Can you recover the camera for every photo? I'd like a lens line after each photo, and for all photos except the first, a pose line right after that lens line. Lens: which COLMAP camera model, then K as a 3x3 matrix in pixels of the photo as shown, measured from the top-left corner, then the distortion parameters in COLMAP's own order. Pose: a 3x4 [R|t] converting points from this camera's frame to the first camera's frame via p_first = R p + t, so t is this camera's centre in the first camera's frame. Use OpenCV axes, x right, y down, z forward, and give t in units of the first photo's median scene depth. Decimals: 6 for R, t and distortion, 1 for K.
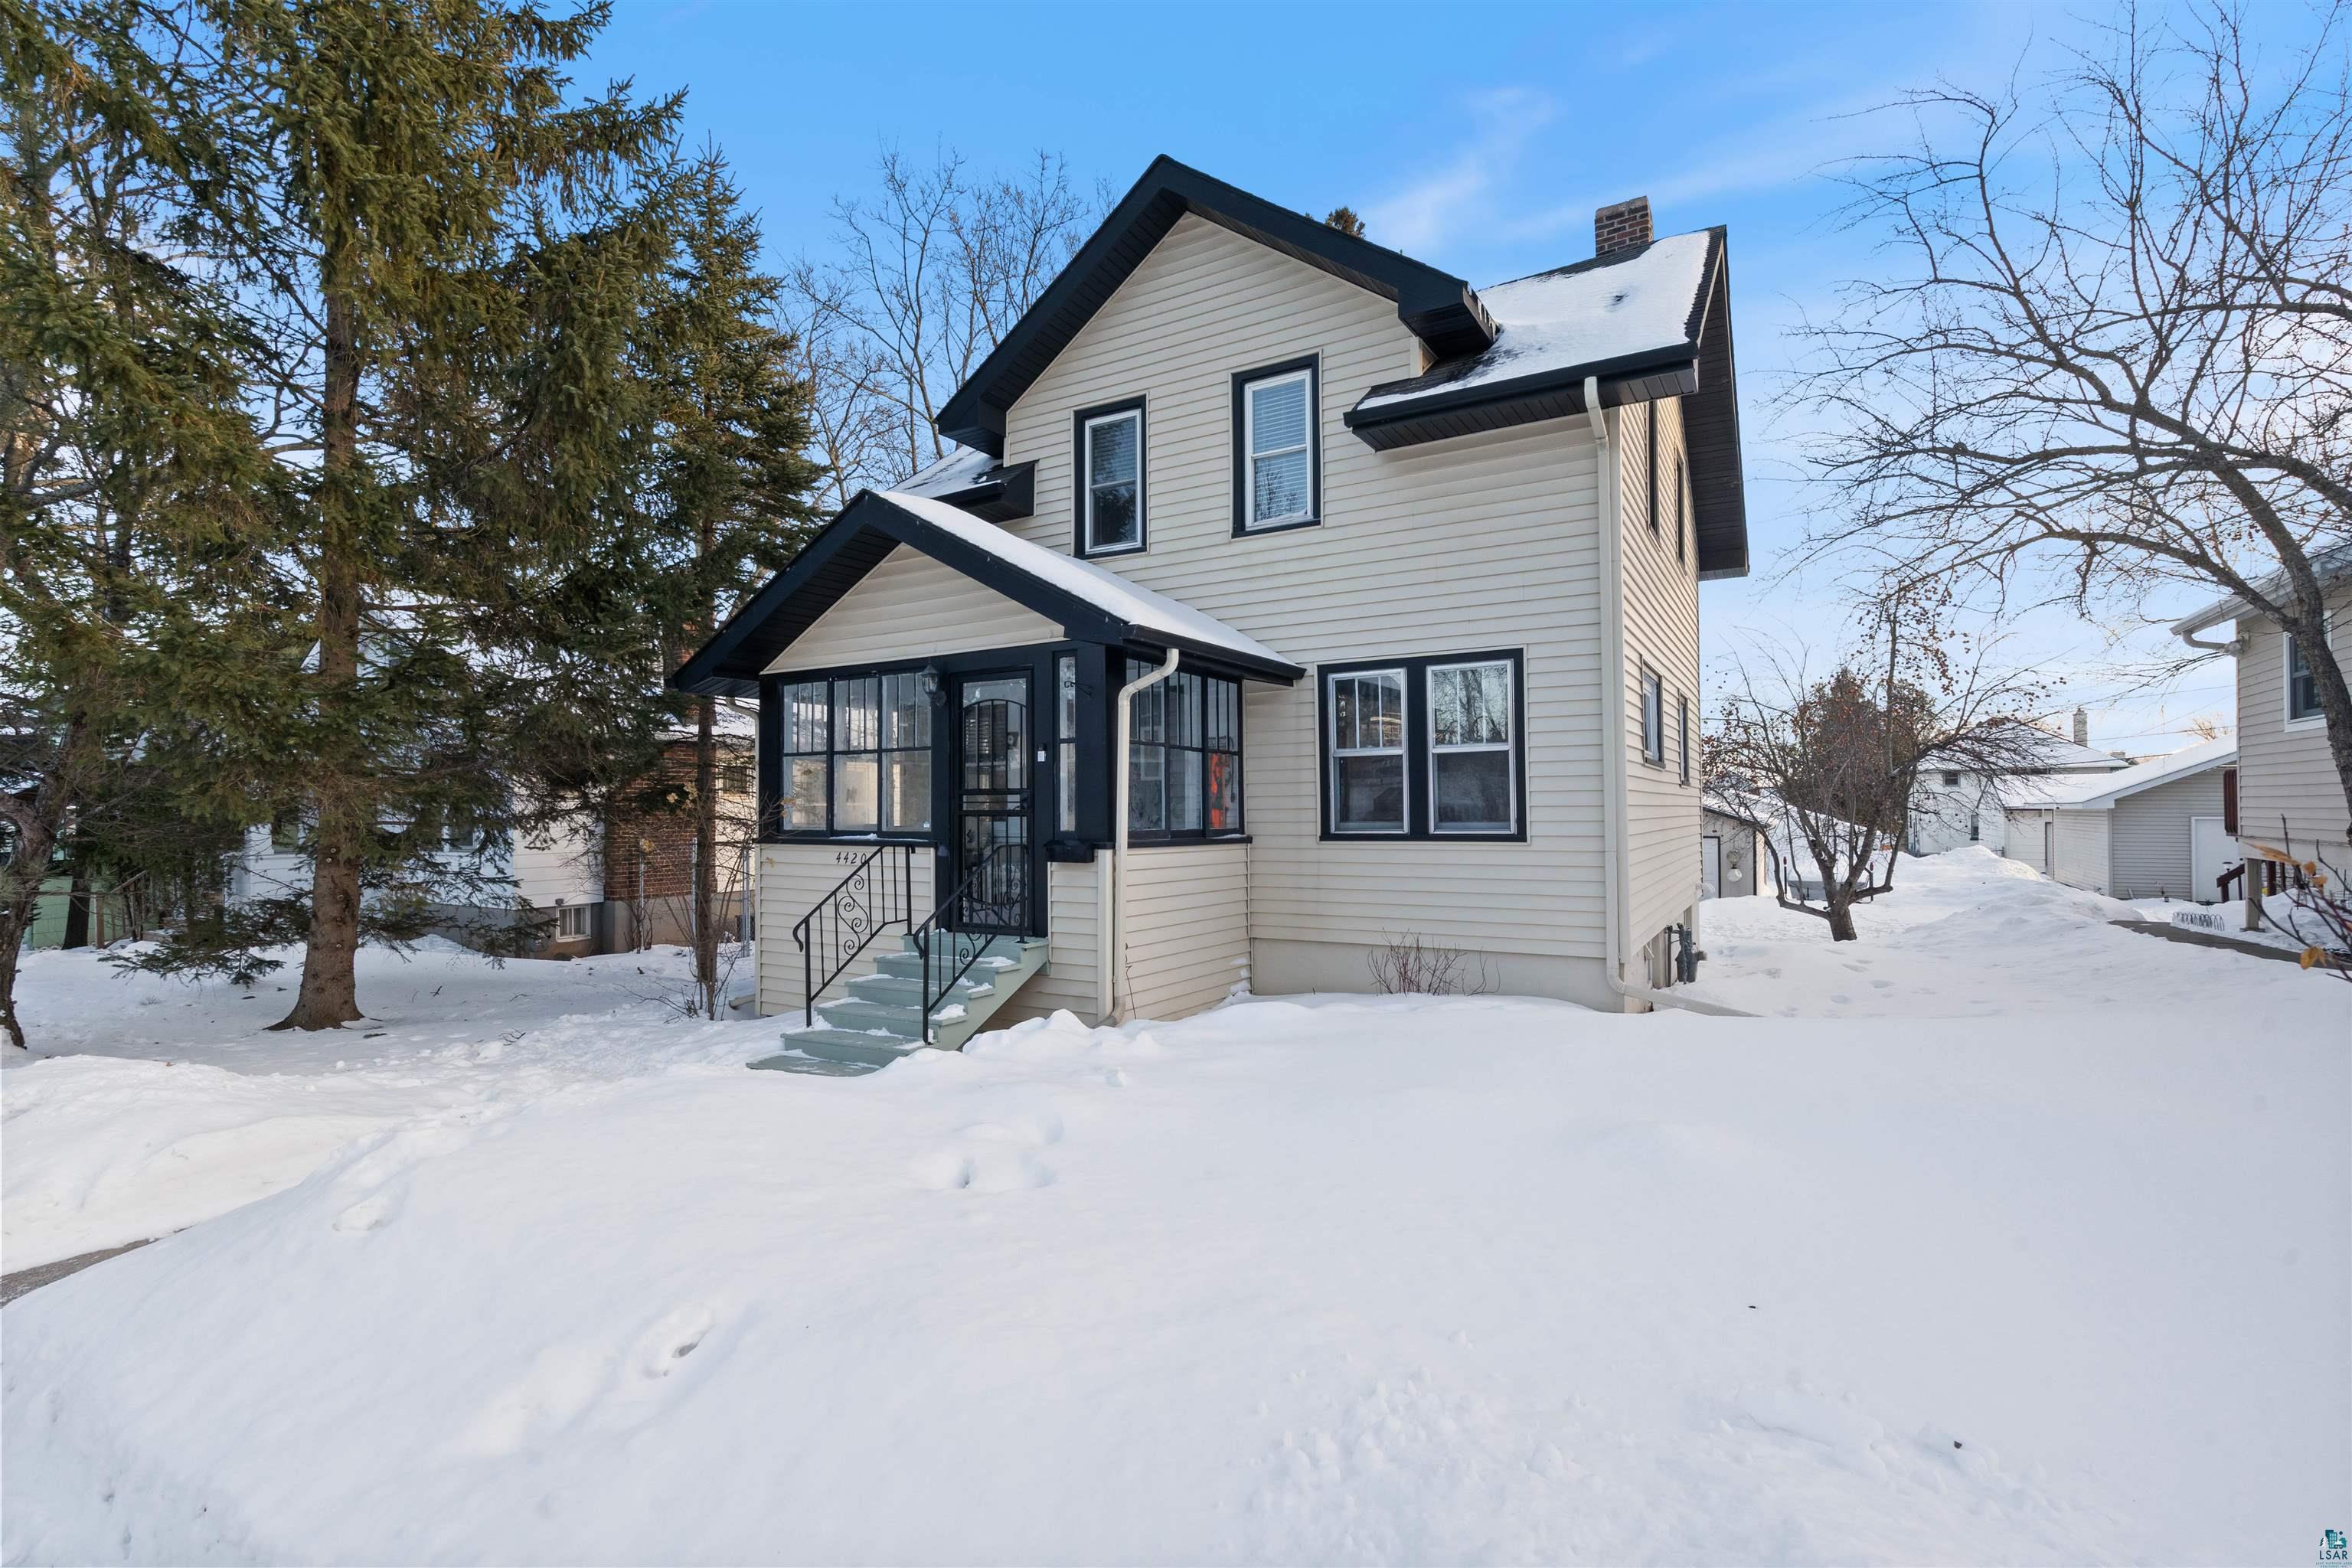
lens RADIAL K [[1083.3, 0, 1178.8], [0, 1083.3, 790.9], [0, 0, 1]] dist [-0.004687, 0.000412]
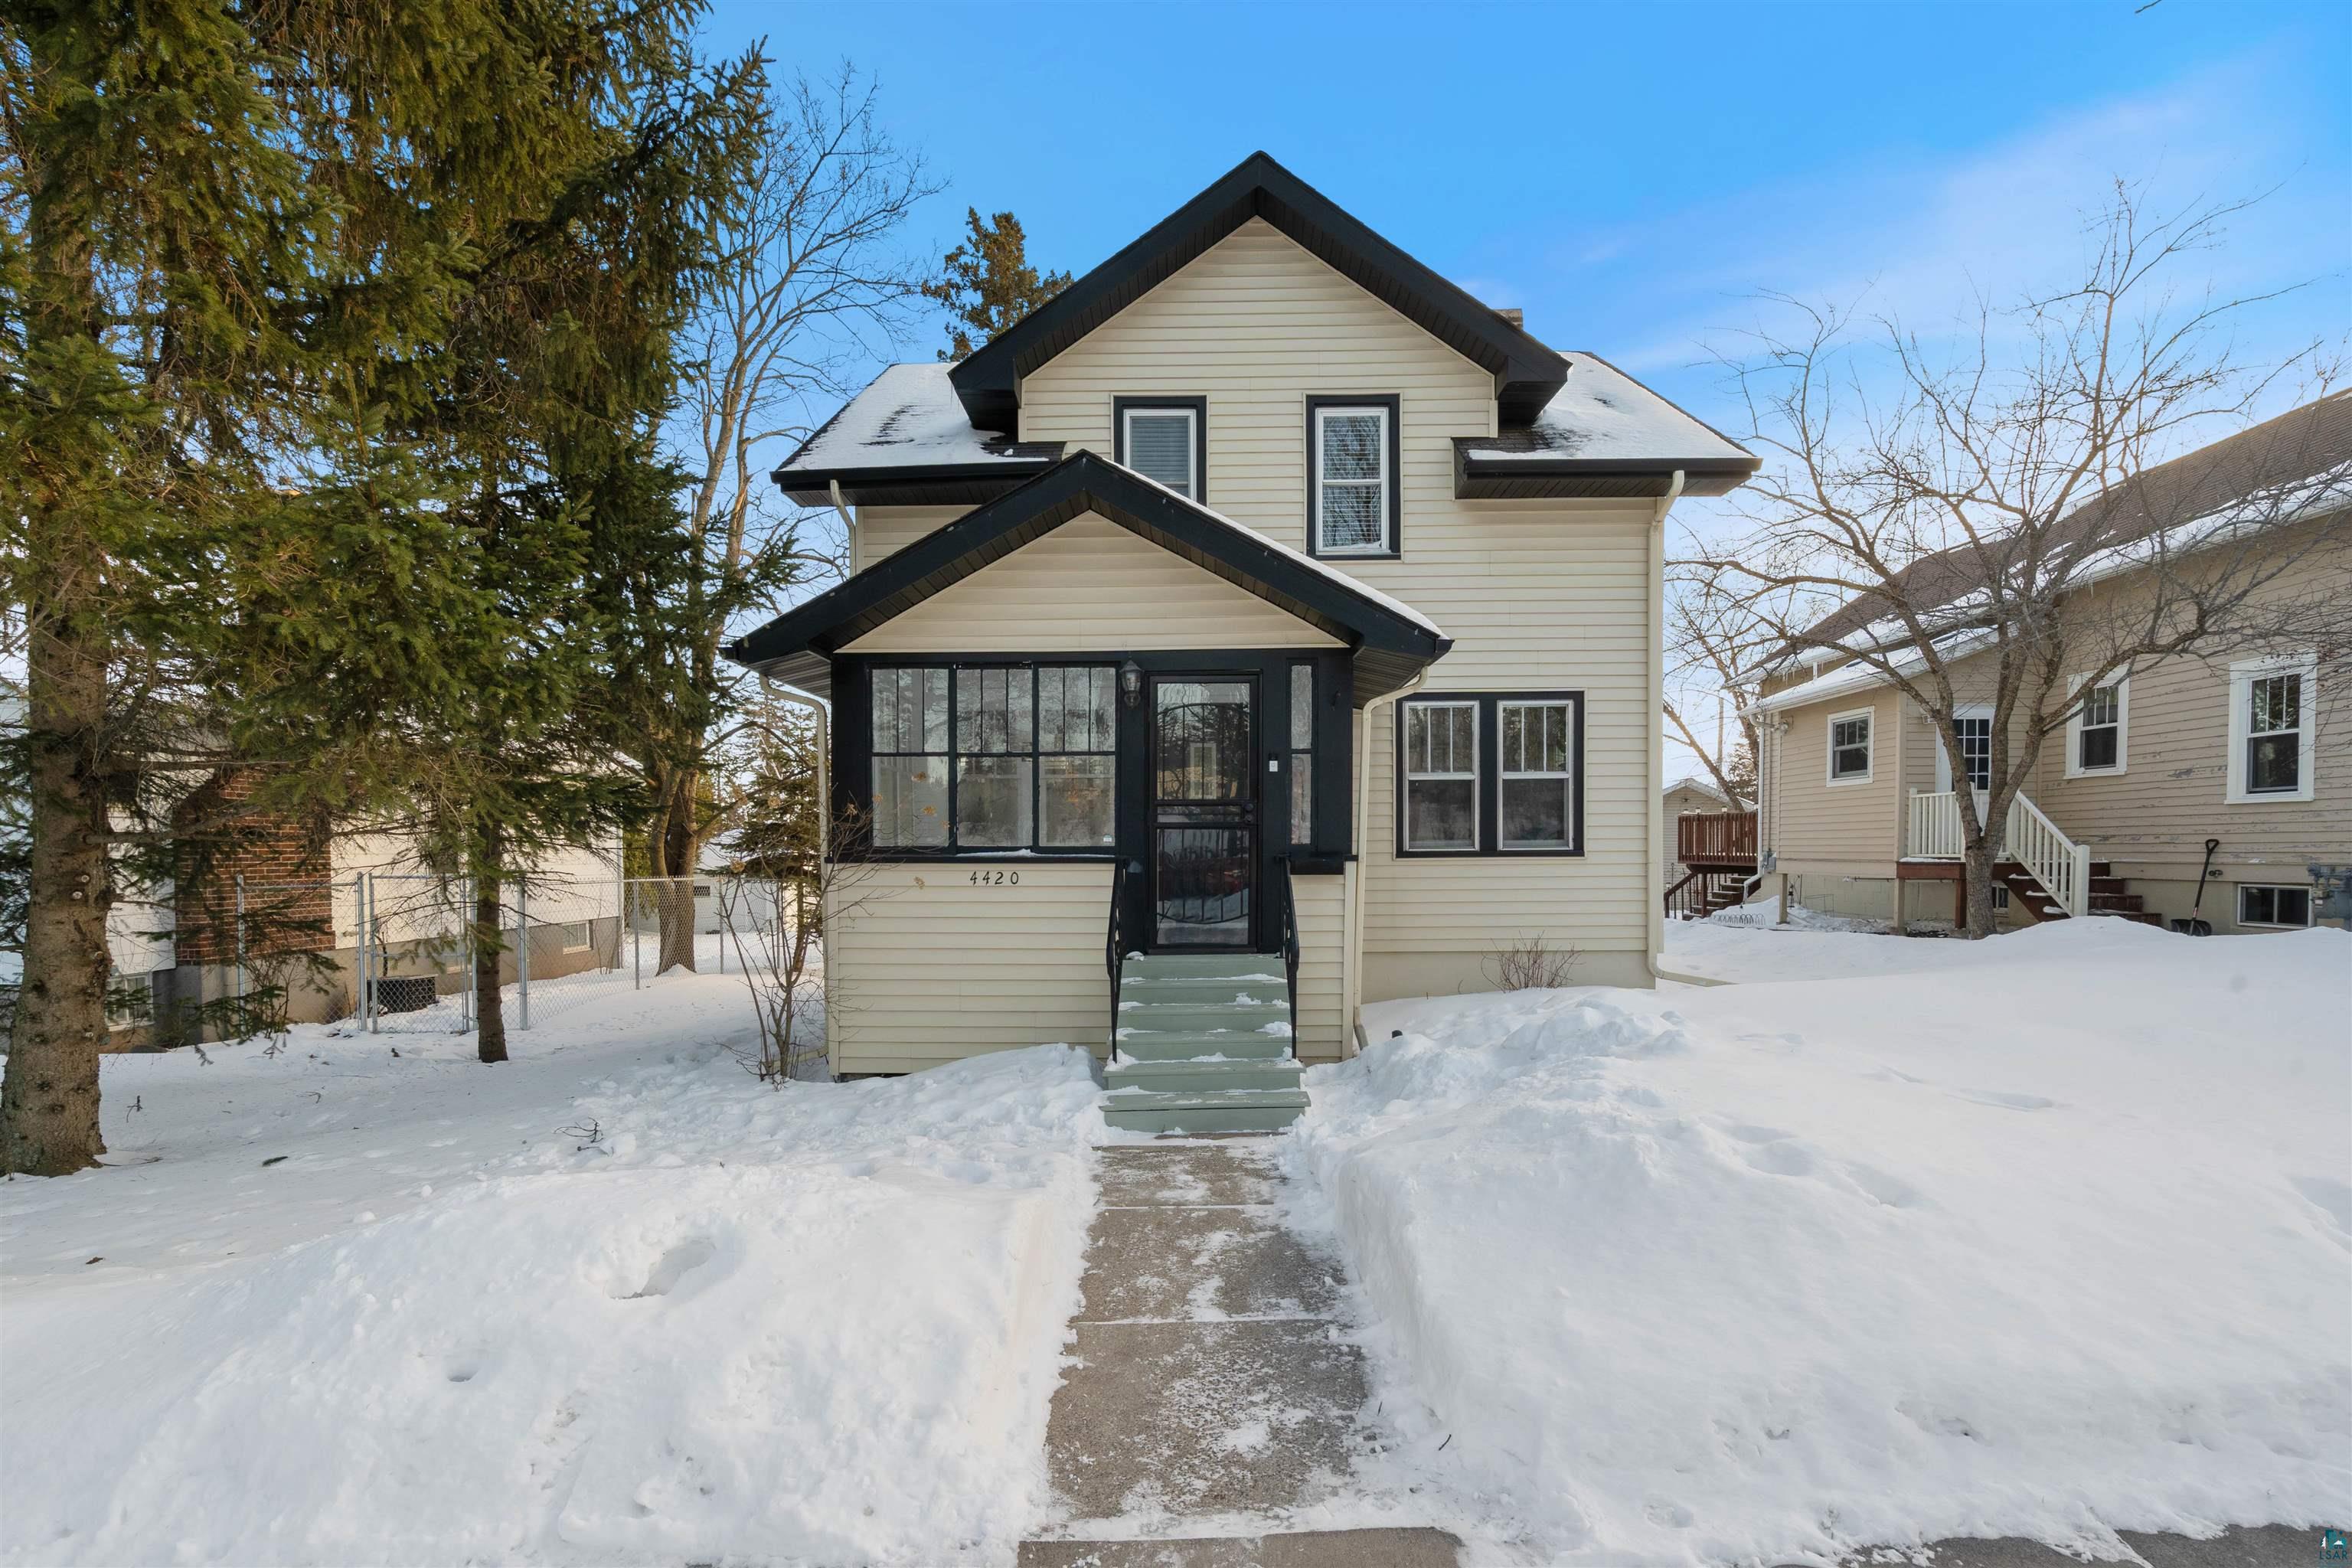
lens RADIAL K [[1083.3, 0, 1259.9], [0, 1083.3, 876.9], [0, 0, 1]] dist [-0.004687, 0.000412]
pose [[0.863291, -0.011644, 0.504571, -0.533686], [-0.009465, 0.999185, 0.039252, 0.024427], [-0.504617, -0.038661, 0.862477, 0.145297]]
